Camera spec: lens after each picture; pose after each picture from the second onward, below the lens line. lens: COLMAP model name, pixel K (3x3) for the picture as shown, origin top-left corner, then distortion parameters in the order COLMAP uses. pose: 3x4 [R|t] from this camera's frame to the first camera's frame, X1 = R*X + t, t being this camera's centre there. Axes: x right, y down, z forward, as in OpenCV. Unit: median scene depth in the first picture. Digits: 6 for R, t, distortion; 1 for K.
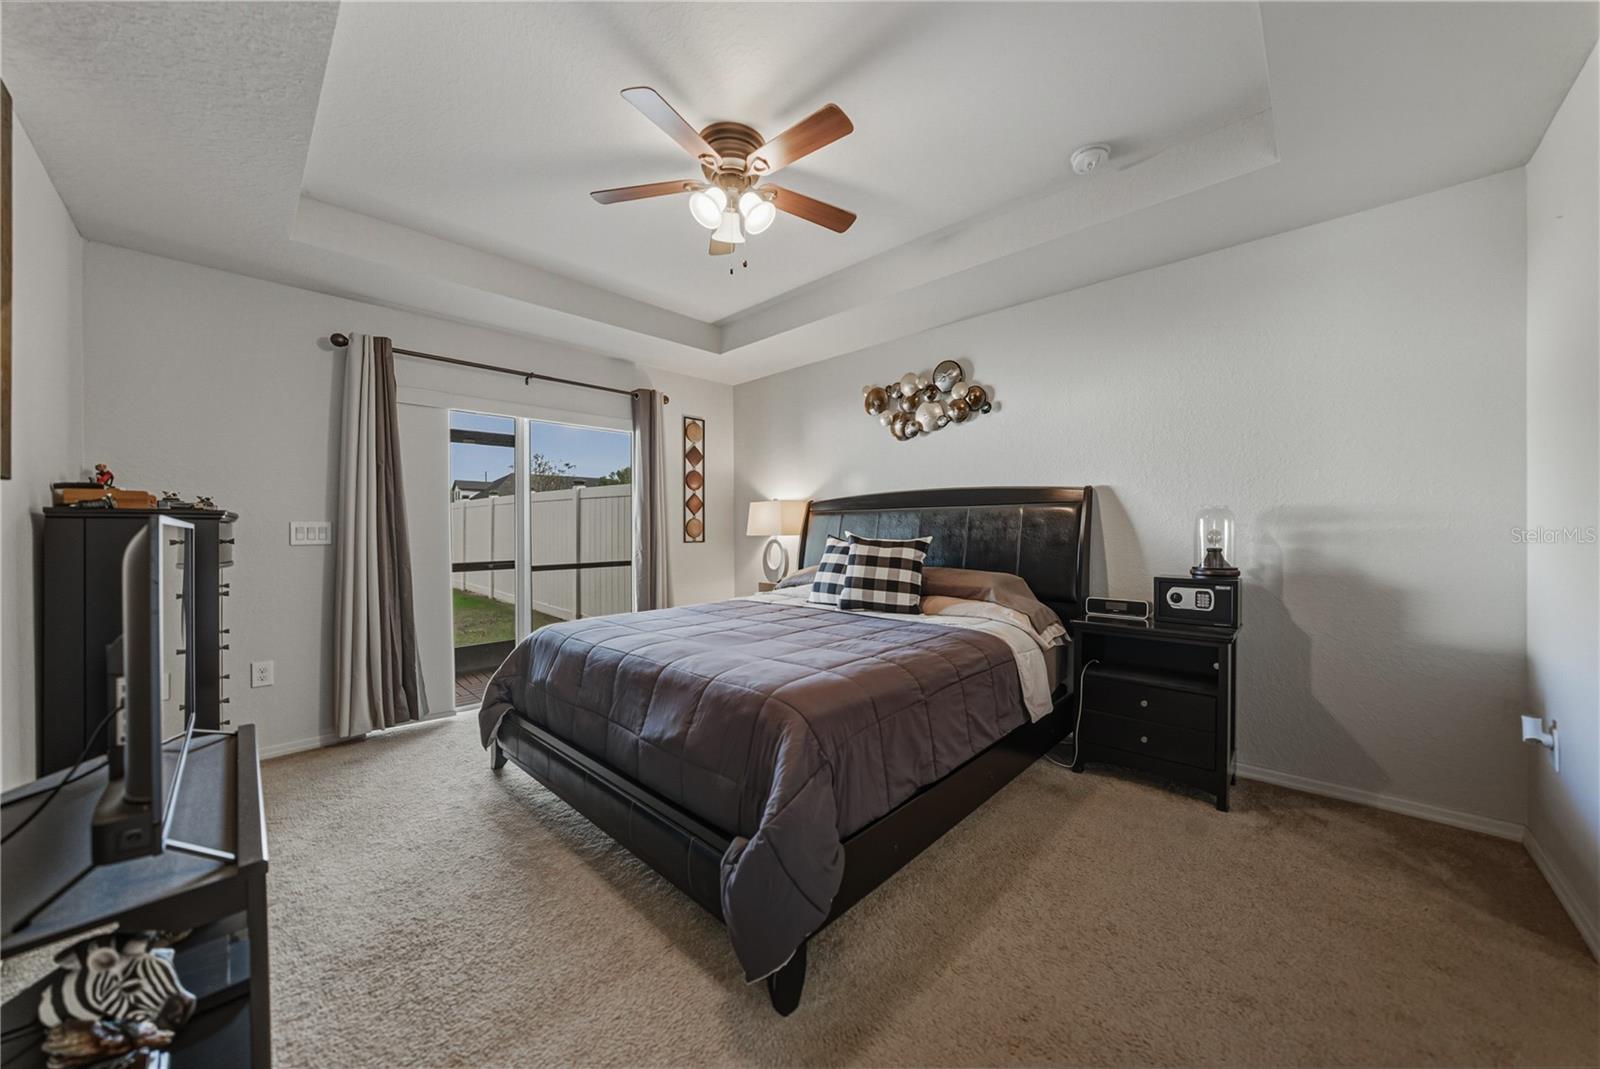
lens RADIAL K [[569.2, 0, 808.6], [0, 569.2, 534.8], [0, 0, 1]] dist [-0.017926, 0.001377]
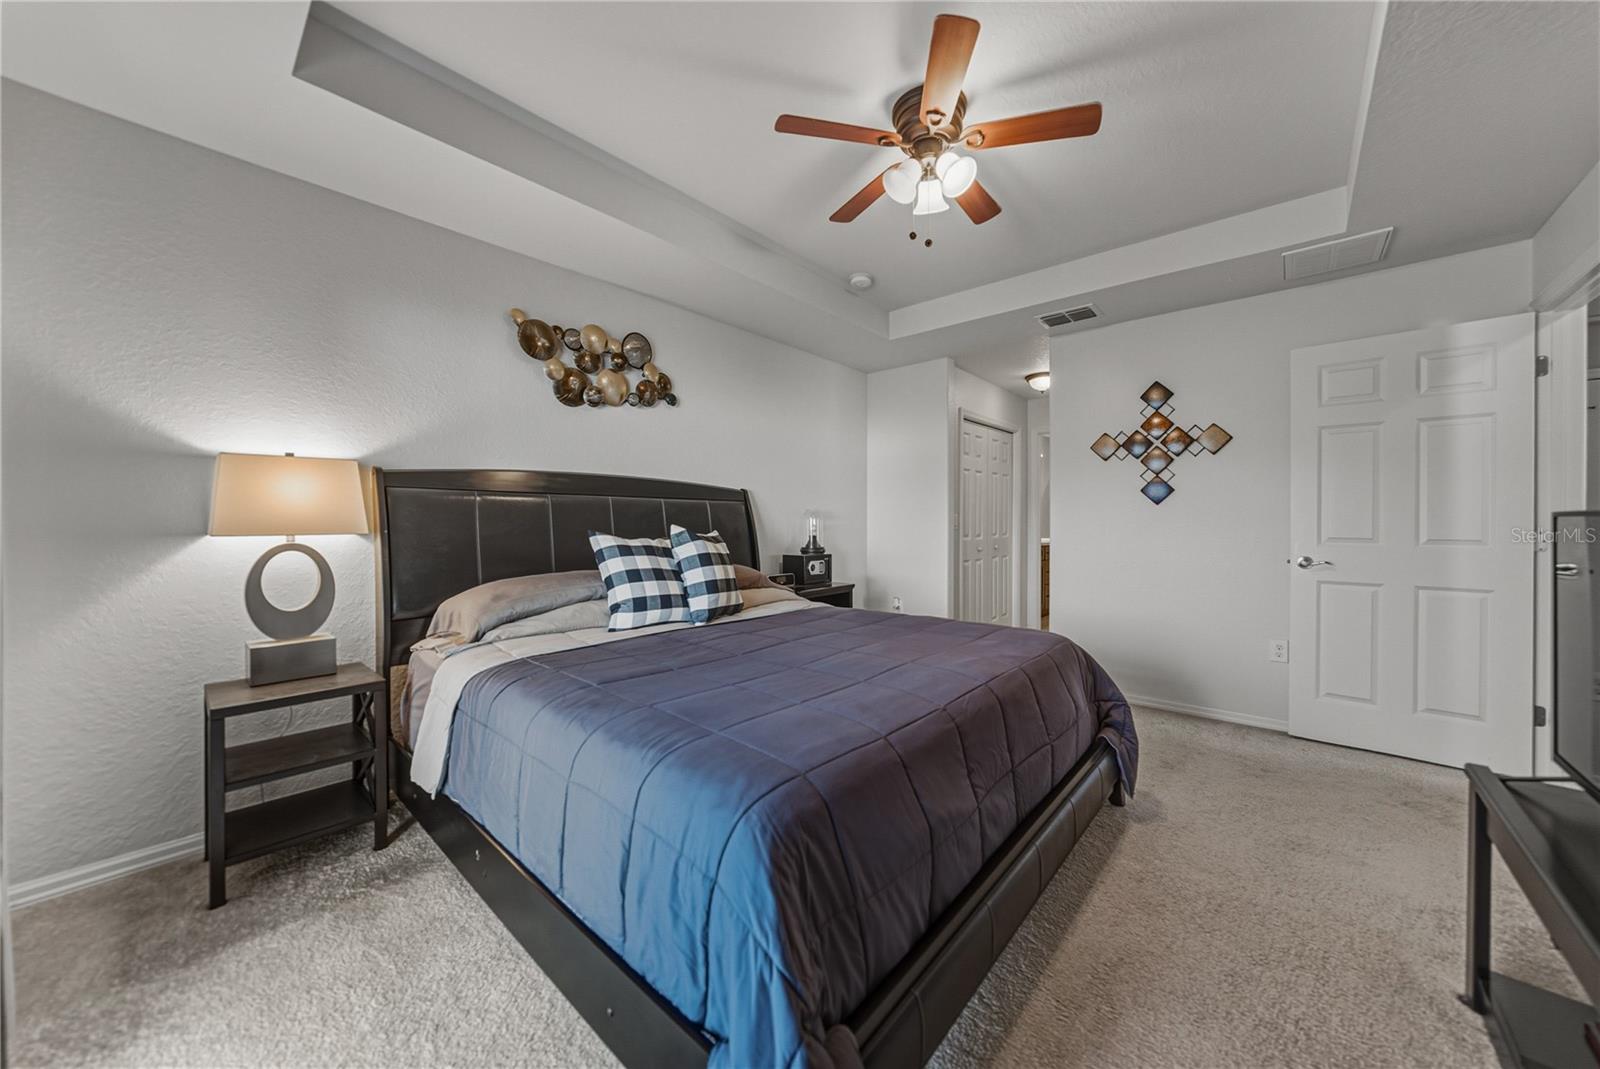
lens RADIAL K [[569.2, 0, 808.4], [0, 569.2, 523.5], [0, 0, 1]] dist [-0.017926, 0.001377]
pose [[-0.042461, -0.002809, 0.999094, -0.683010], [-0.000709, 0.999996, 0.002782, -0.011303], [-0.999098, -0.000590, -0.042463, 0.798272]]
